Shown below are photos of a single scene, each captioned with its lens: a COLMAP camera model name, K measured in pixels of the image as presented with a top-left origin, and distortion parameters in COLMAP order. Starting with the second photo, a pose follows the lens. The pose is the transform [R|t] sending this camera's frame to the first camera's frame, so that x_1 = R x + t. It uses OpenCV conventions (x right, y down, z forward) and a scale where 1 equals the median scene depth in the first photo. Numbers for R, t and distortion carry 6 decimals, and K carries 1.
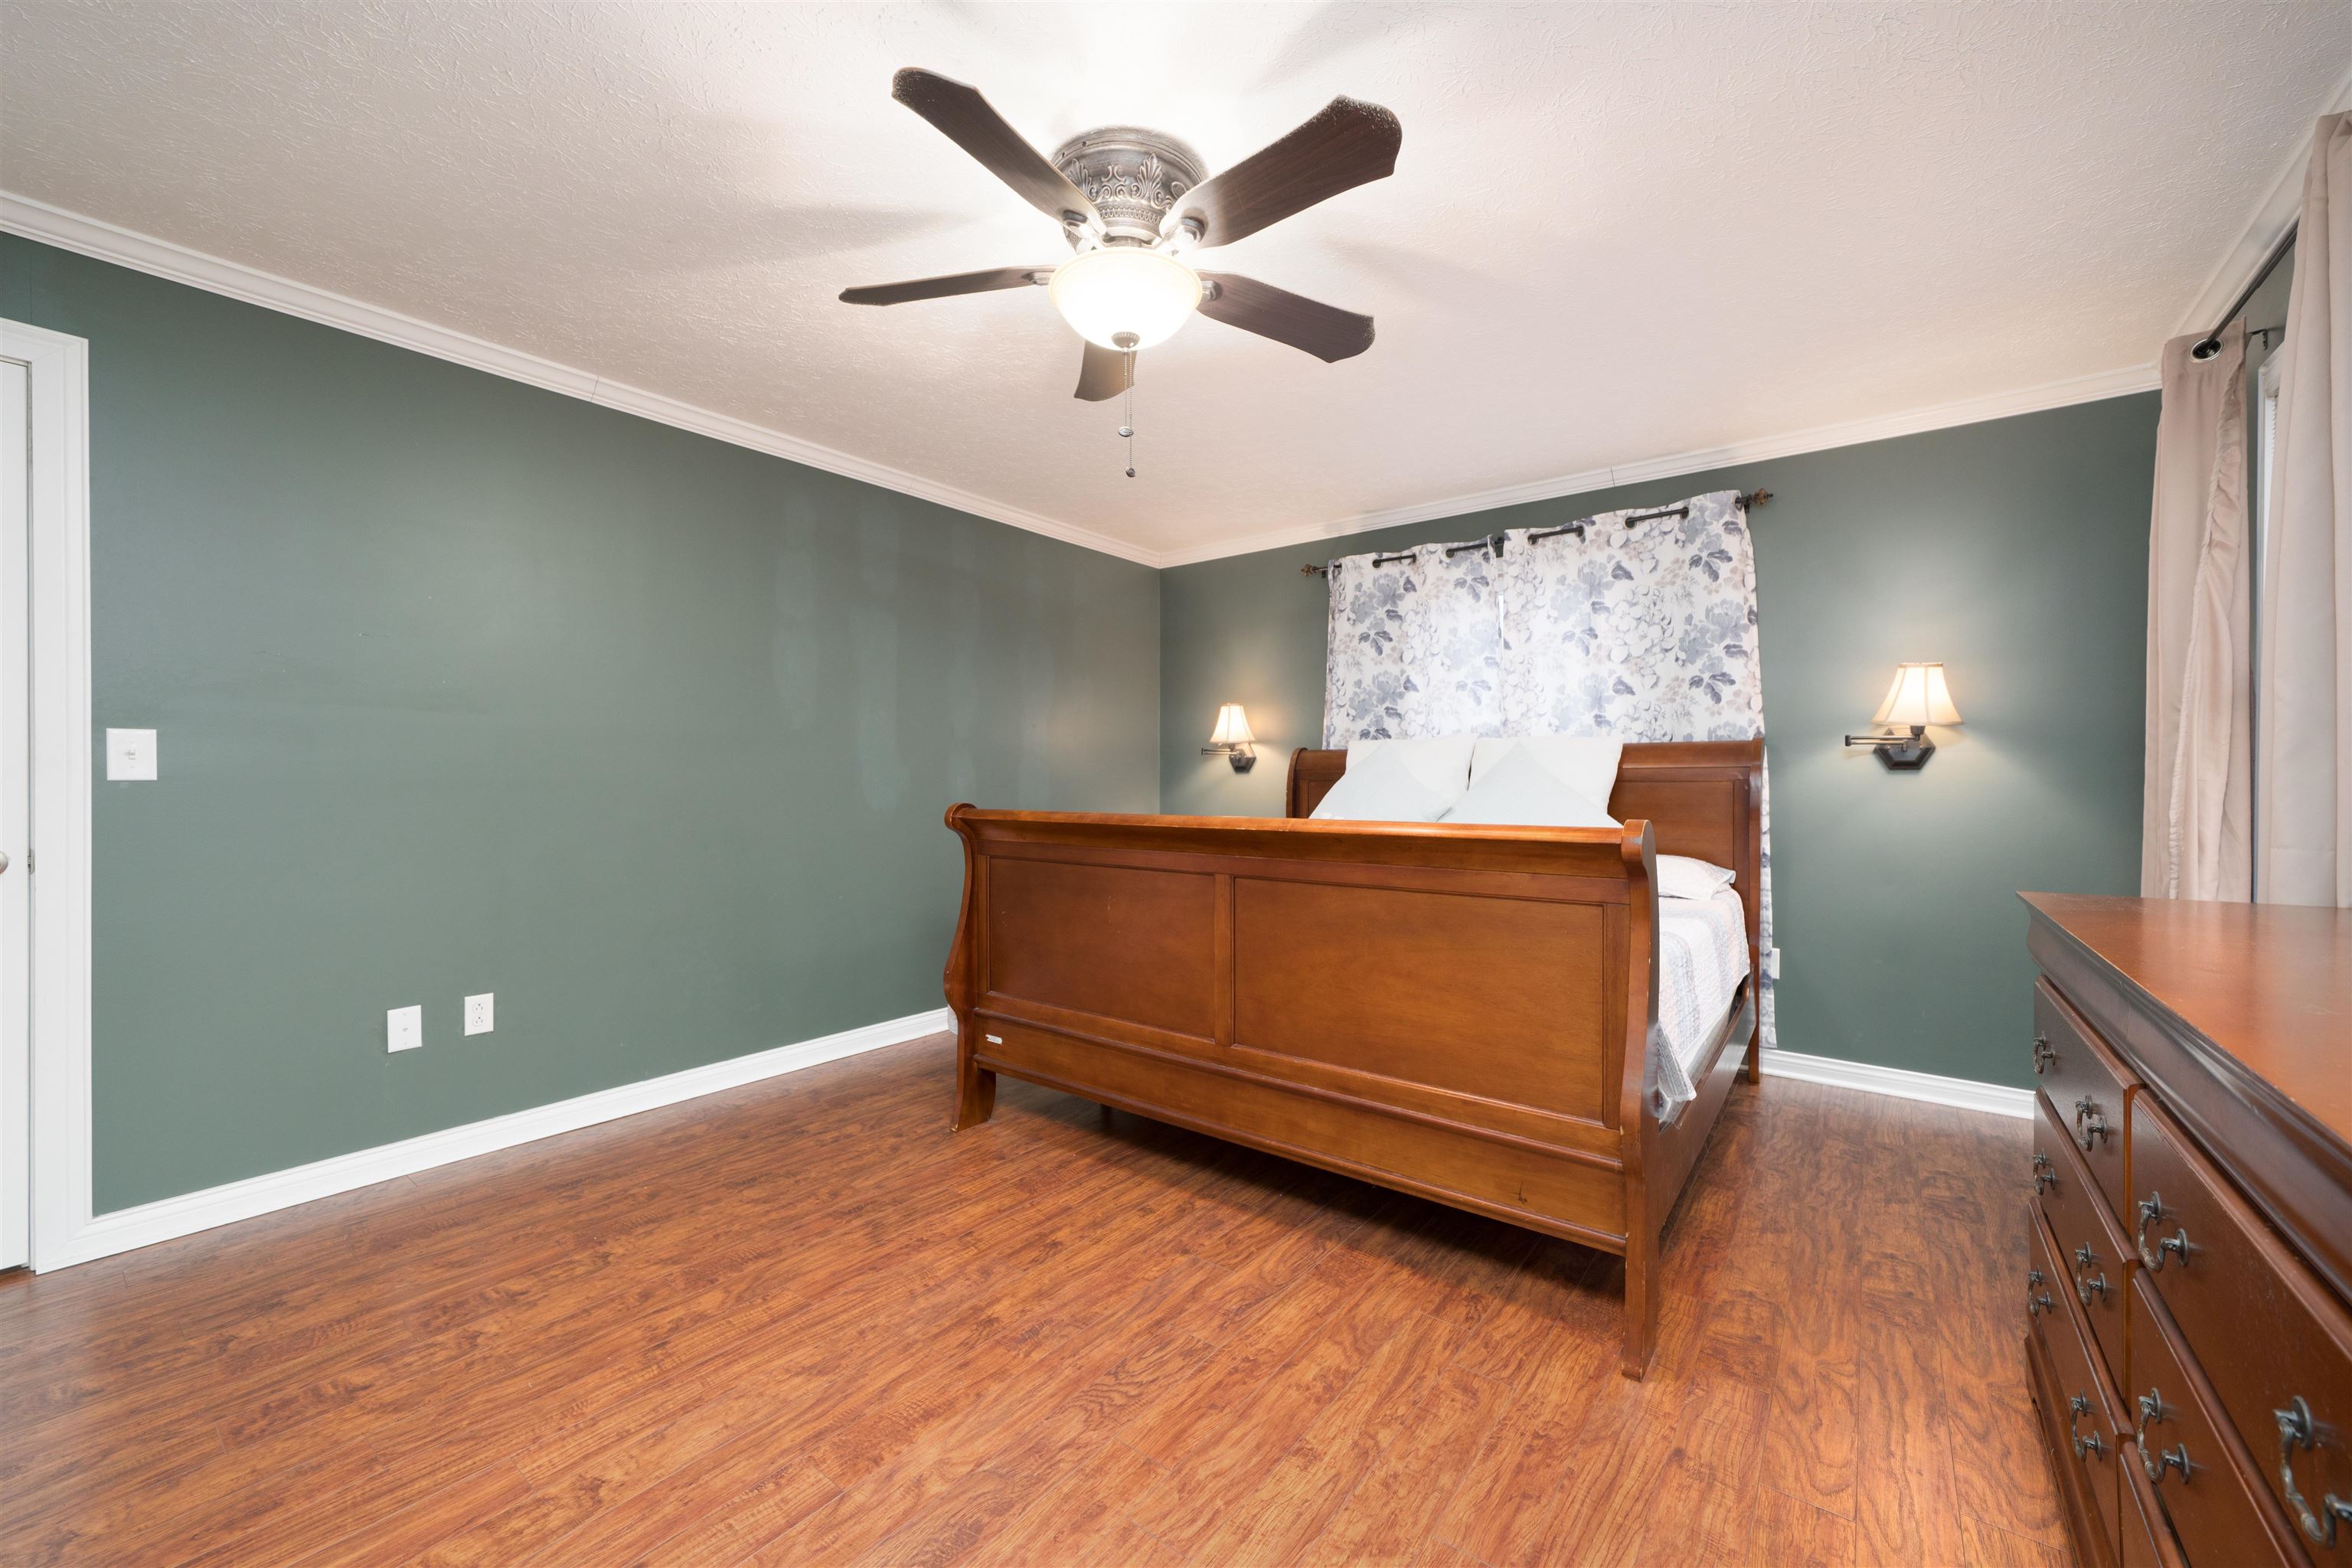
lens RADIAL K [[914.9, 0, 1155.9], [0, 914.9, 782.3], [0, 0, 1]] dist [-0.002181, -0.000056]
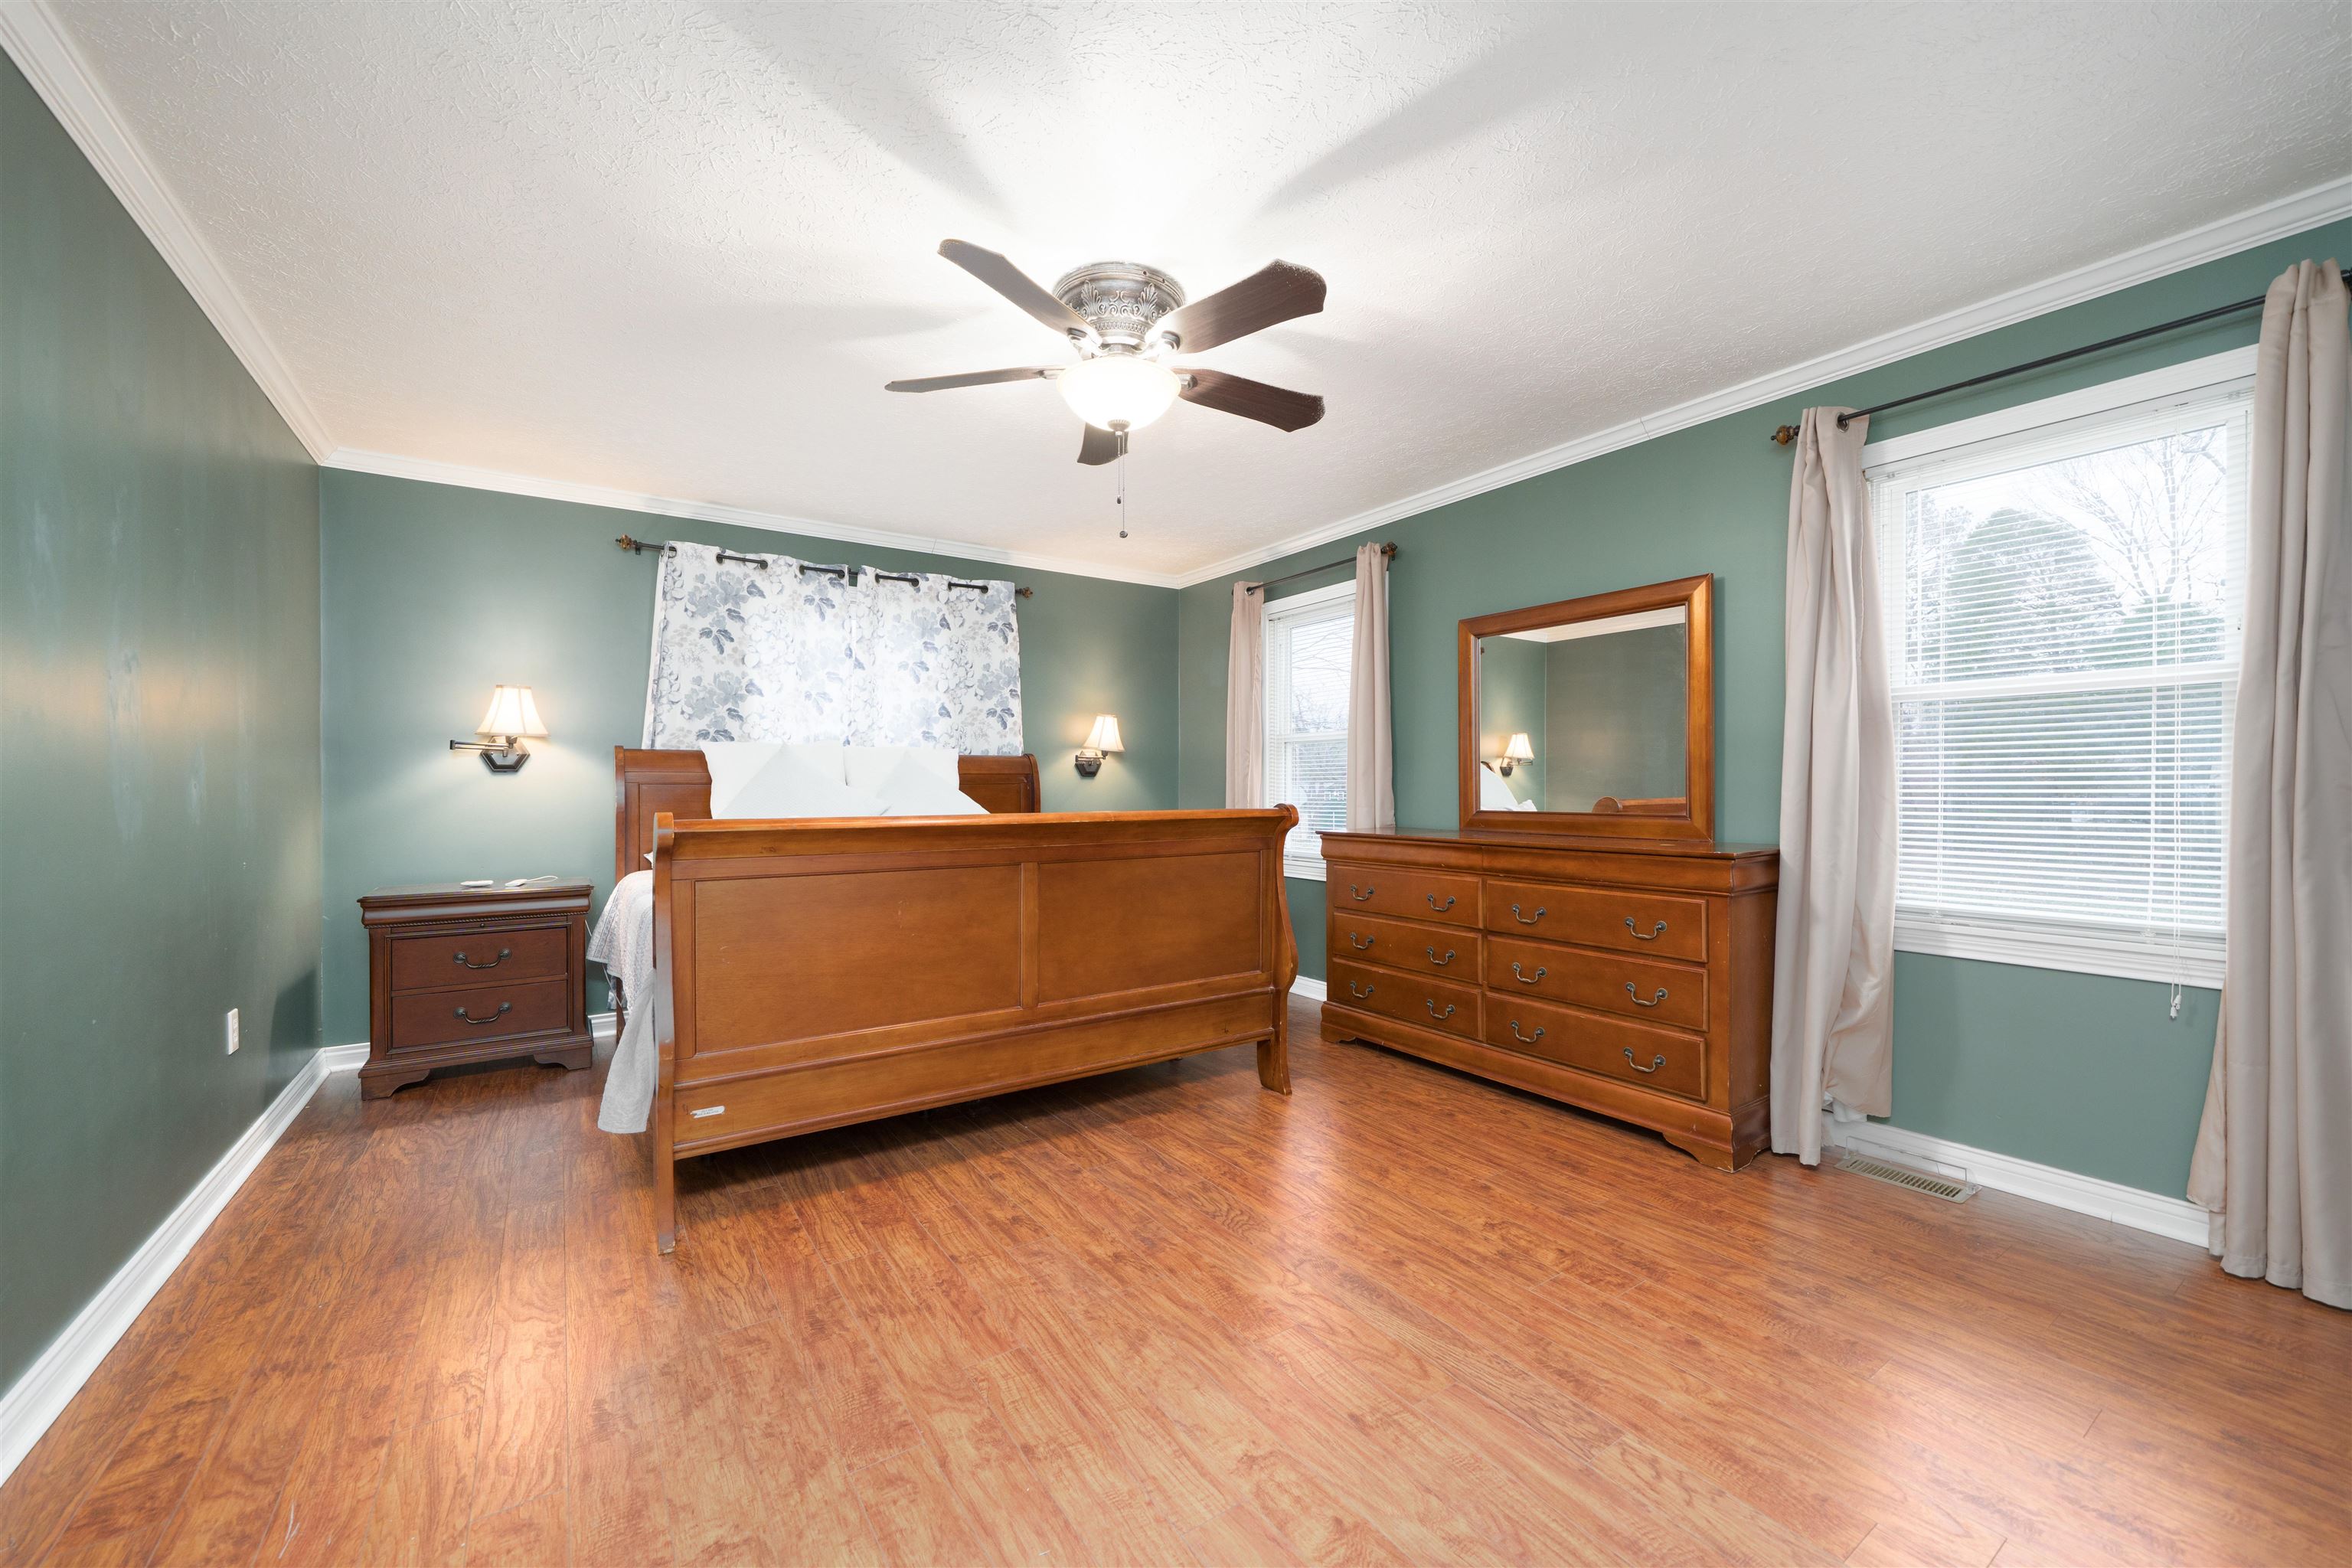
lens RADIAL K [[914.9, 0, 1179.2], [0, 914.9, 784.8], [0, 0, 1]] dist [-0.002181, -0.000056]
pose [[0.299862, -0.002365, 0.953980, -0.650787], [0.002869, 0.999995, 0.001578, -0.000936], [-0.953978, 0.002264, 0.299867, 0.303415]]
